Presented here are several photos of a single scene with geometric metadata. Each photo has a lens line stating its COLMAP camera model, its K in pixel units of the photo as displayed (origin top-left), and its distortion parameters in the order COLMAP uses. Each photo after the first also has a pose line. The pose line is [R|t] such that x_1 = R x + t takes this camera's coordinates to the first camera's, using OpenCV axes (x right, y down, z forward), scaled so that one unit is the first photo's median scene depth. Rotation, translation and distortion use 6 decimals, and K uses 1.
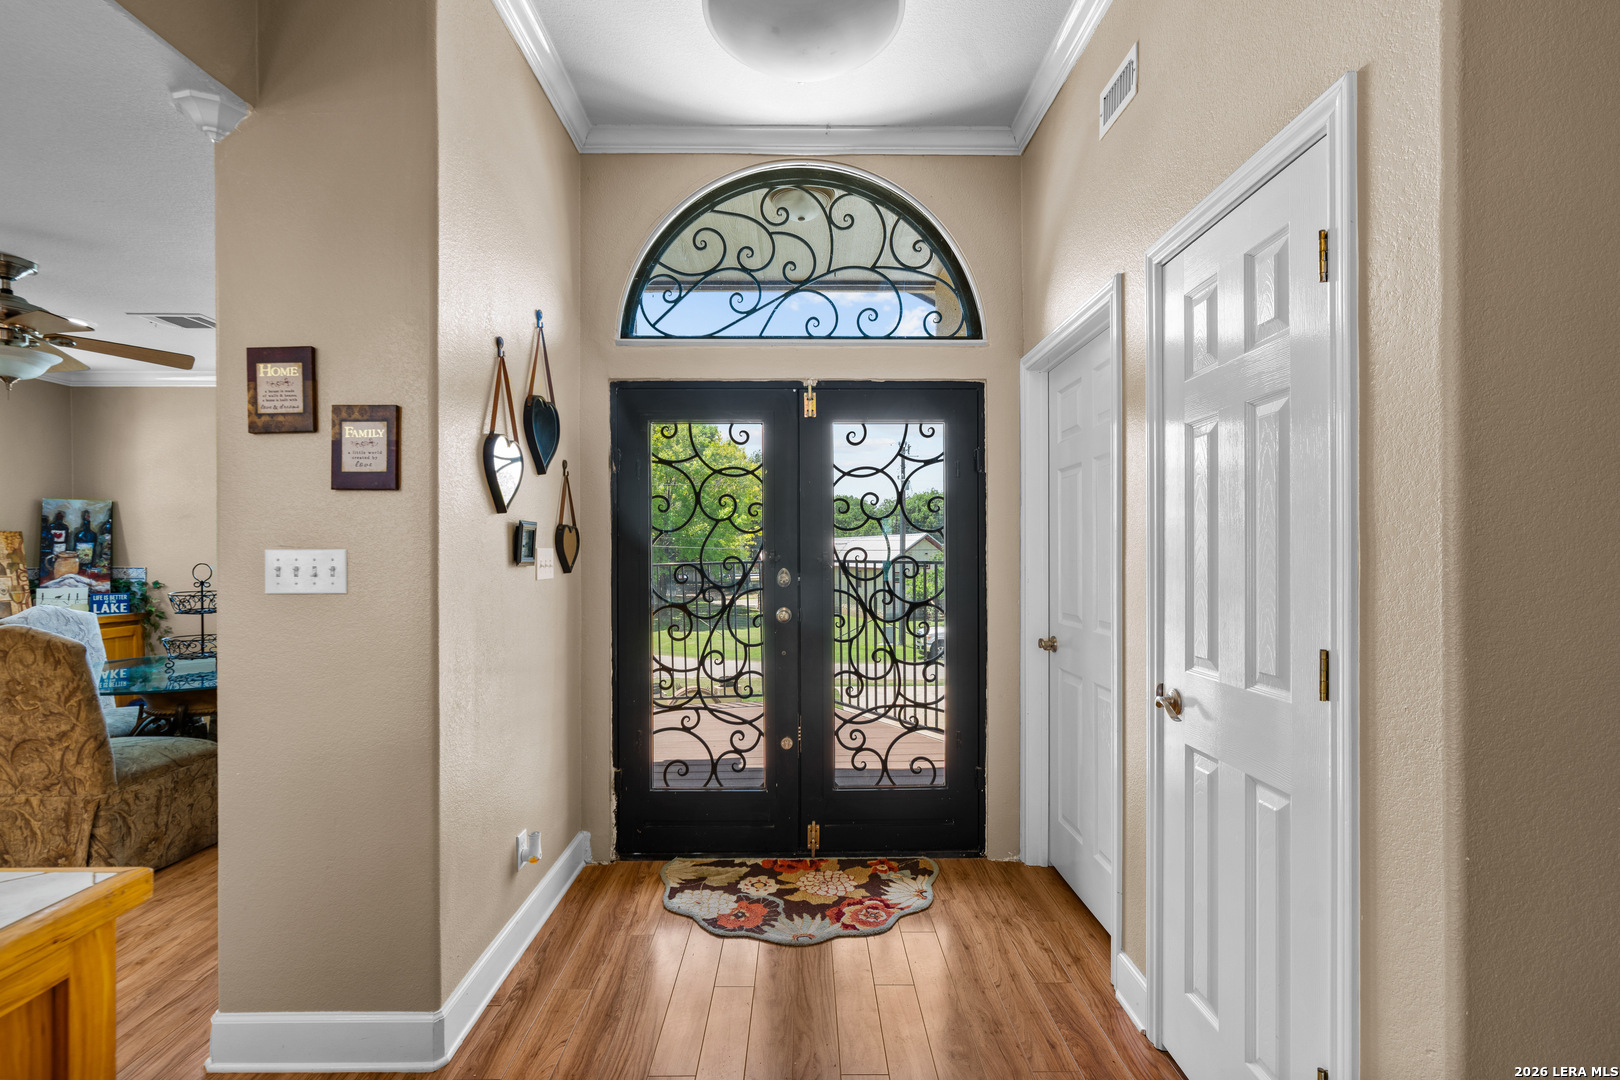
lens RADIAL K [[744.8, 0, 821.1], [0, 744.8, 554.1], [0, 0, 1]] dist [-0.000136, 0.000938]
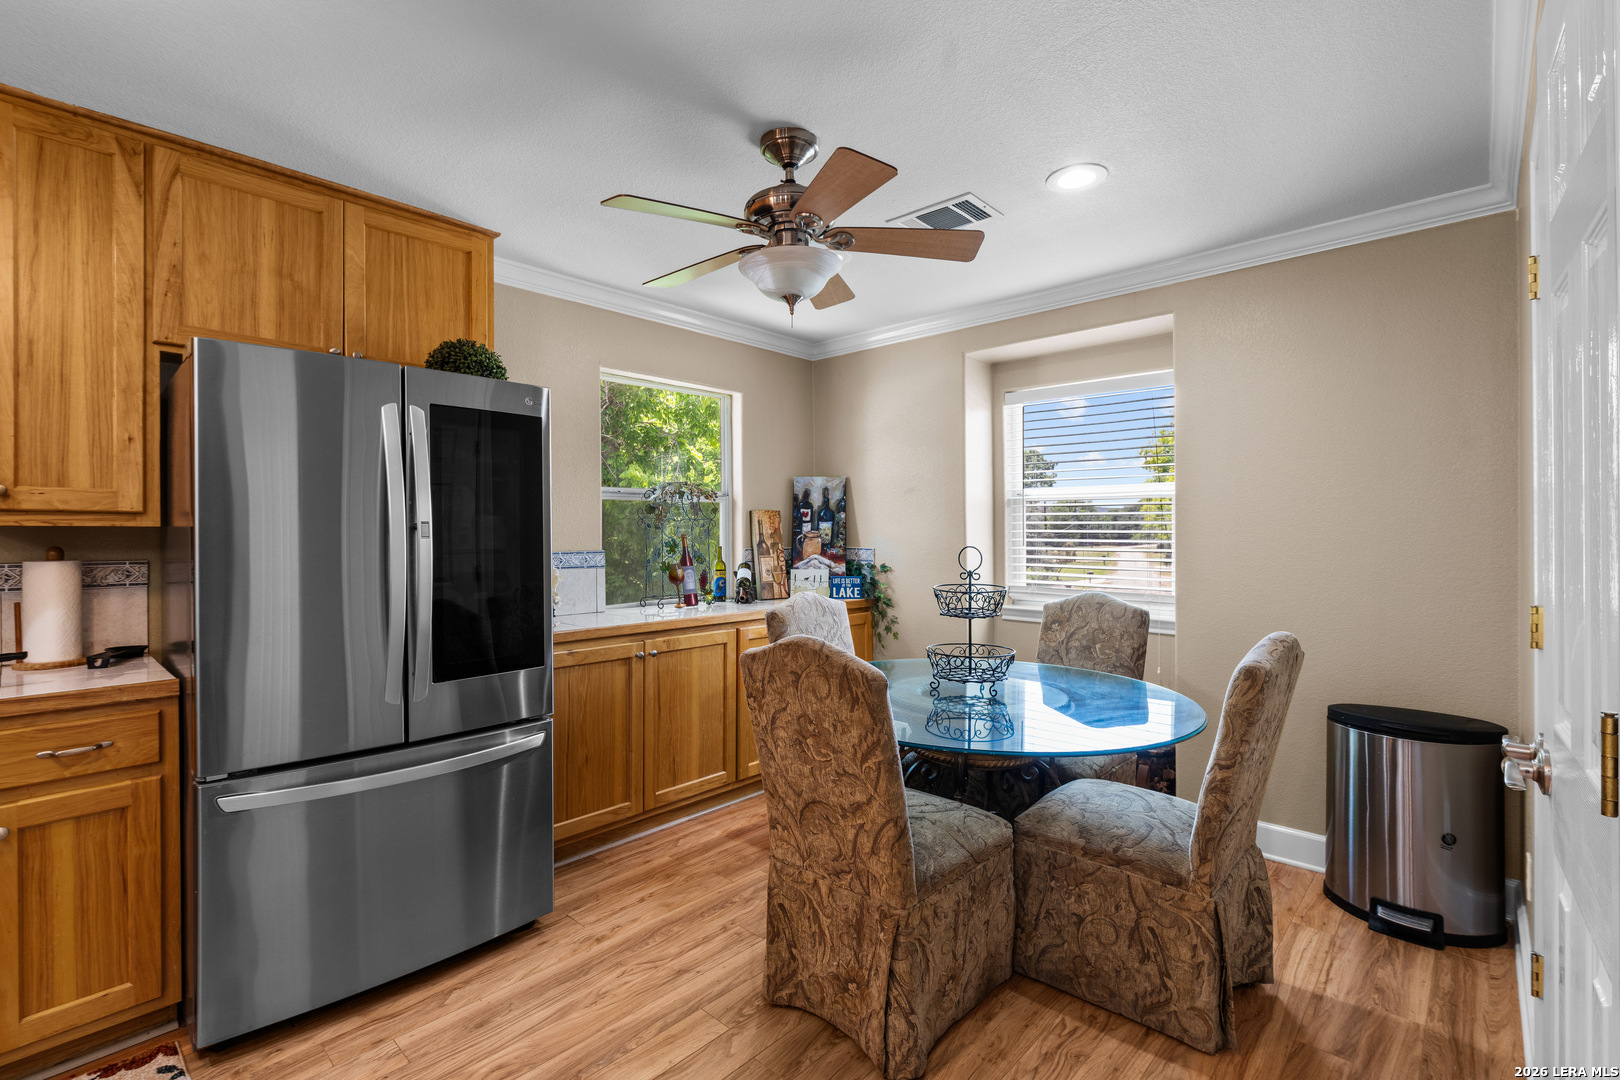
lens RADIAL K [[744.8, 0, 802.4], [0, 744.8, 535.3], [0, 0, 1]] dist [-0.000136, 0.000938]
pose [[0.727111, -0.000113, -0.686520, -0.520924], [0.001074, 0.999999, 0.000973, 0.001321], [0.686519, -0.001445, 0.727110, 0.423918]]
